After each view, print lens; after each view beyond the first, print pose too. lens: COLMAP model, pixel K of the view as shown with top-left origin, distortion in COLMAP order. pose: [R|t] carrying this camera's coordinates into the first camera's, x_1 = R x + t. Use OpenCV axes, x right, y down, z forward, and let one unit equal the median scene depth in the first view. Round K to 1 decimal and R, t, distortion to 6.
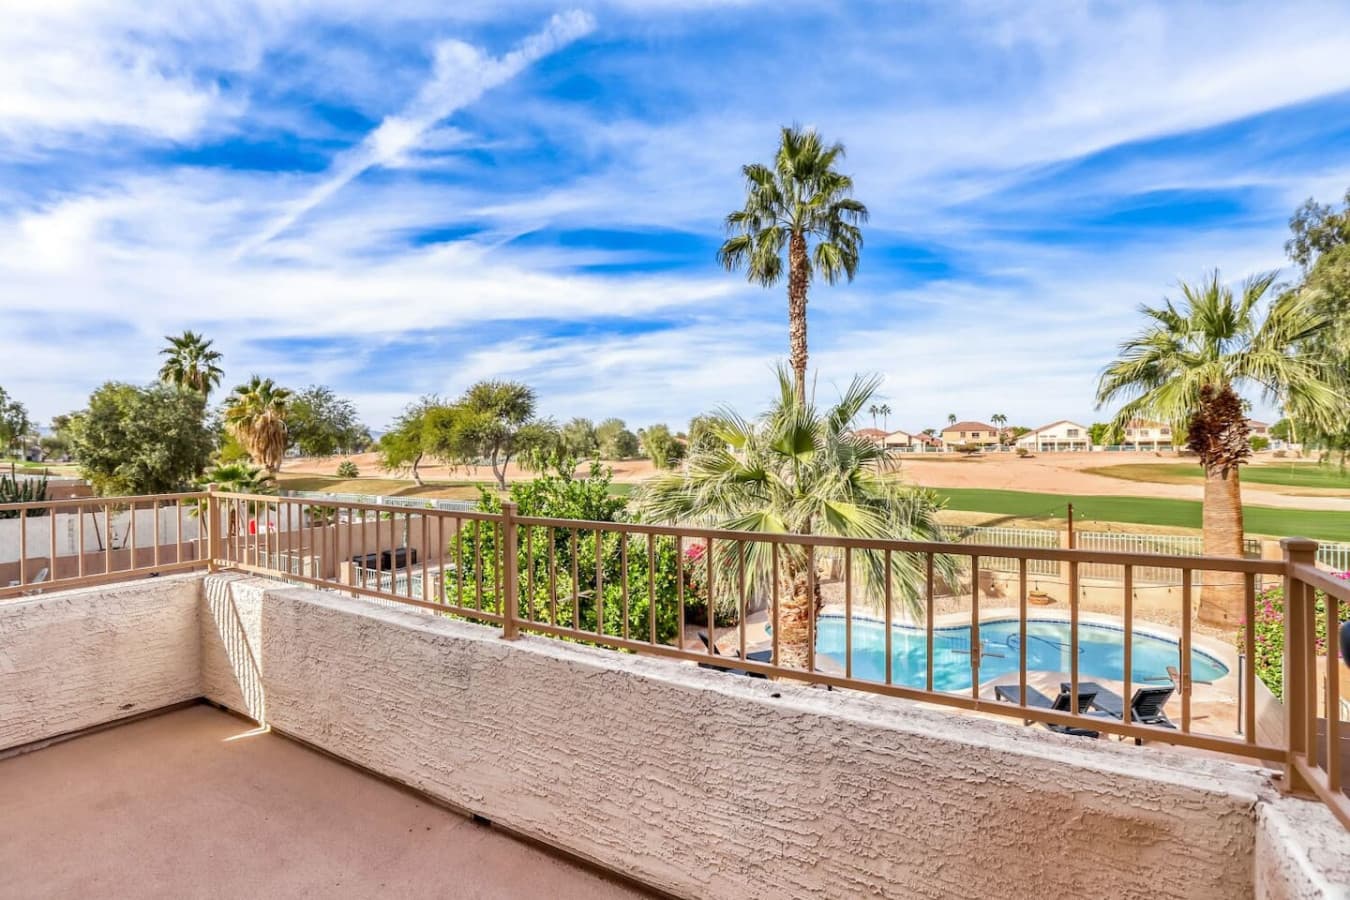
lens RADIAL K [[625.3, 0, 667.2], [0, 625.3, 444.7], [0, 0, 1]] dist [-0.023926, 0.002216]
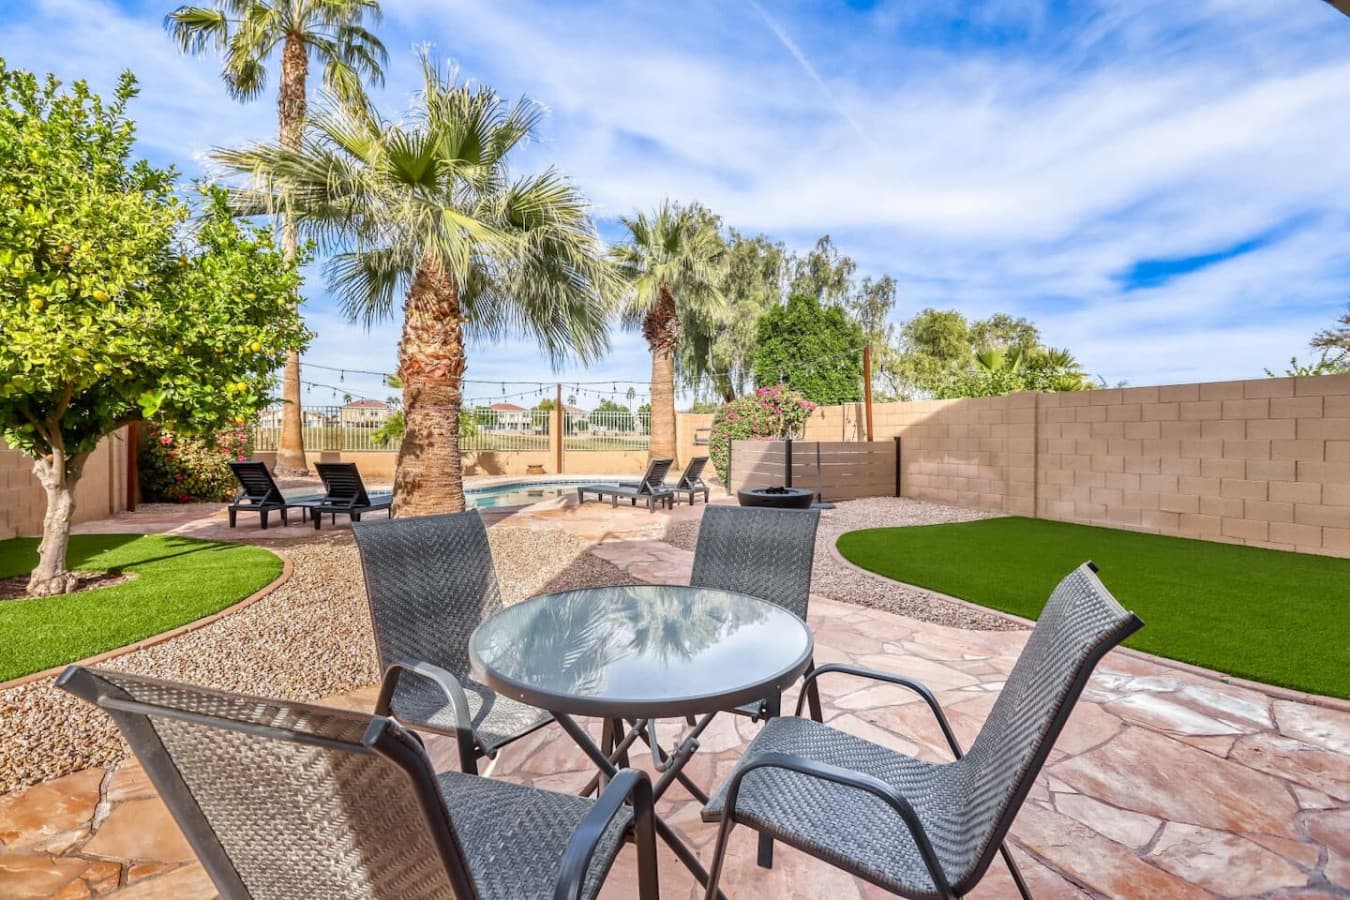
lens RADIAL K [[613.3, 0, 672.3], [0, 613.3, 439.5], [0, 0, 1]] dist [-0.027542, 0.002436]
pose [[0.599884, 0.005717, 0.800067, -0.066749], [-0.016826, 0.999843, 0.005472, 0.094575], [-0.799910, -0.016744, 0.599886, 0.075644]]
